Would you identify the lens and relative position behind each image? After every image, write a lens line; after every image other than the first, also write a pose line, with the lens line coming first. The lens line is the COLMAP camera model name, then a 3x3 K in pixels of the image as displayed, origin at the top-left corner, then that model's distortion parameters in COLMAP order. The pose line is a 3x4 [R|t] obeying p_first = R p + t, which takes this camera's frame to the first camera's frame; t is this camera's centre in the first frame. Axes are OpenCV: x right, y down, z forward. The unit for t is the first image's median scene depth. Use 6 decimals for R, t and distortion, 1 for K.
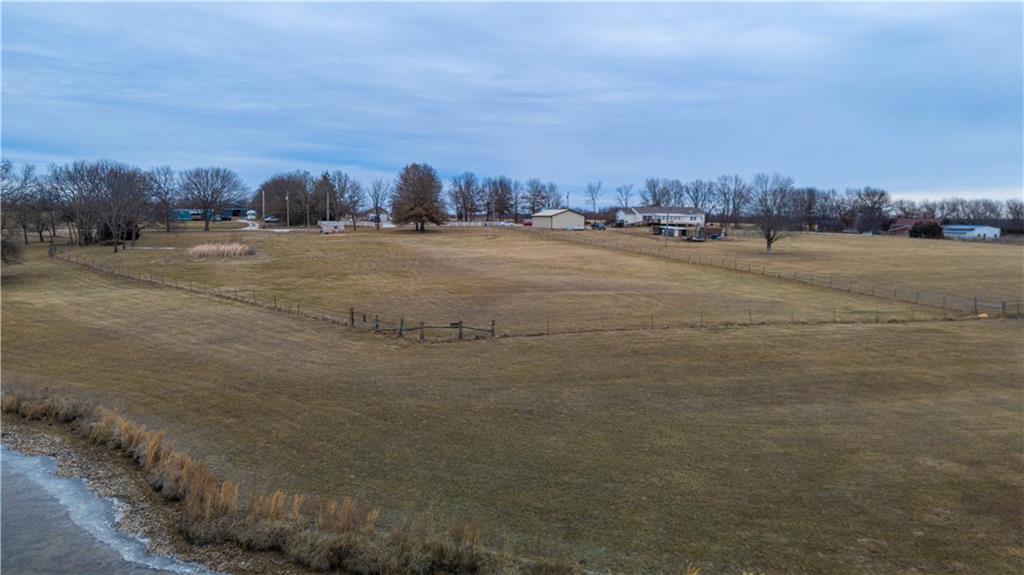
lens RADIAL K [[743.6, 0, 516.2], [0, 743.6, 287.0], [0, 0, 1]] dist [0.100049, -0.102687]
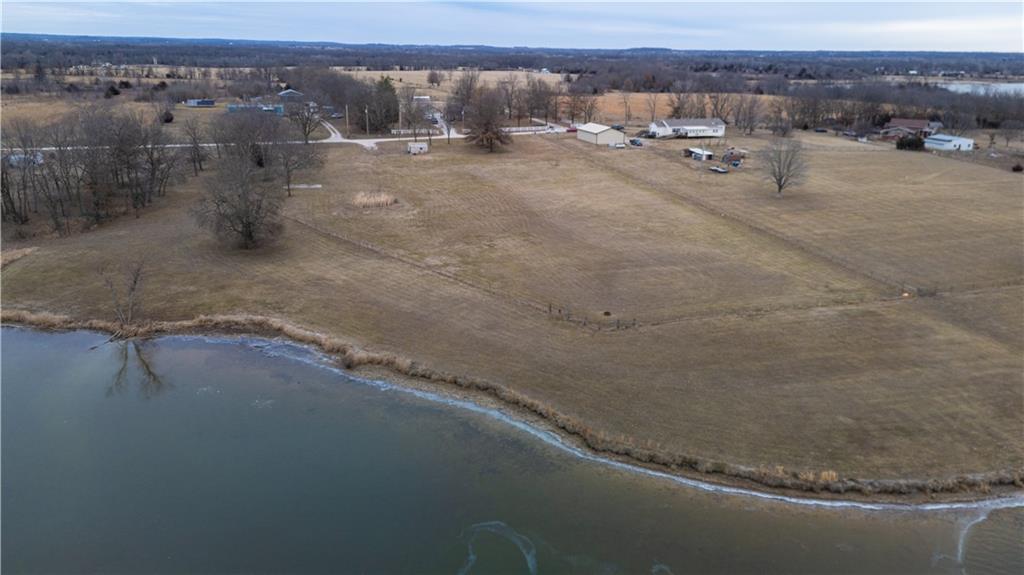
lens RADIAL K [[741.8, 0, 519.3], [0, 741.8, 285.5], [0, 0, 1]] dist [0.082949, -0.067517]
pose [[0.999961, 0.001179, 0.008709, -0.370150], [-0.002988, 0.977540, 0.210728, -0.468865], [-0.008265, -0.210746, 0.977506, -0.892171]]
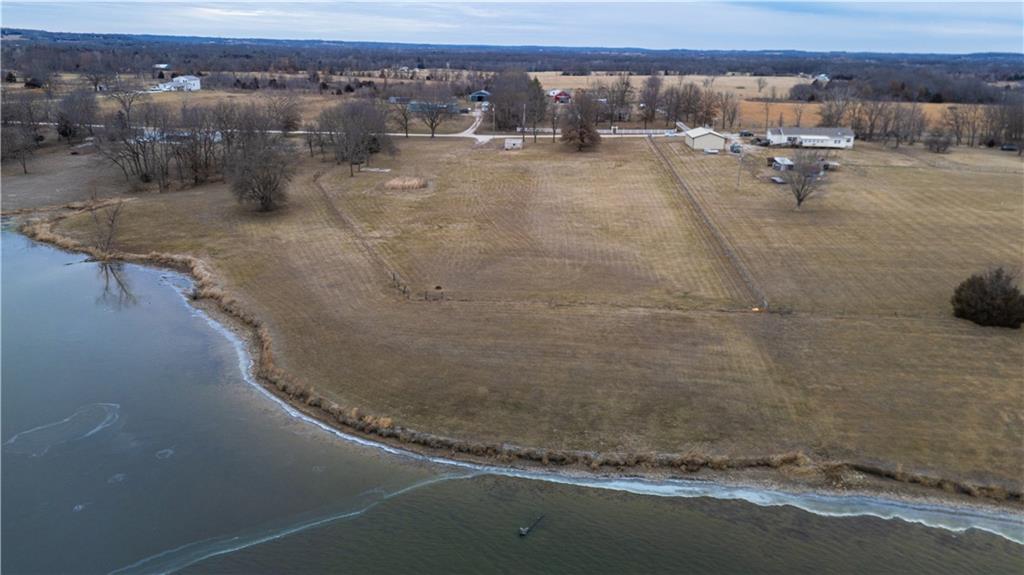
lens RADIAL K [[741.8, 0, 519.3], [0, 741.8, 285.5], [0, 0, 1]] dist [0.082949, -0.067517]
pose [[0.930889, 0.117329, -0.345949, 0.970393], [-0.043940, 0.976105, 0.212812, -0.463661], [0.362651, -0.182903, 0.913800, -0.895582]]
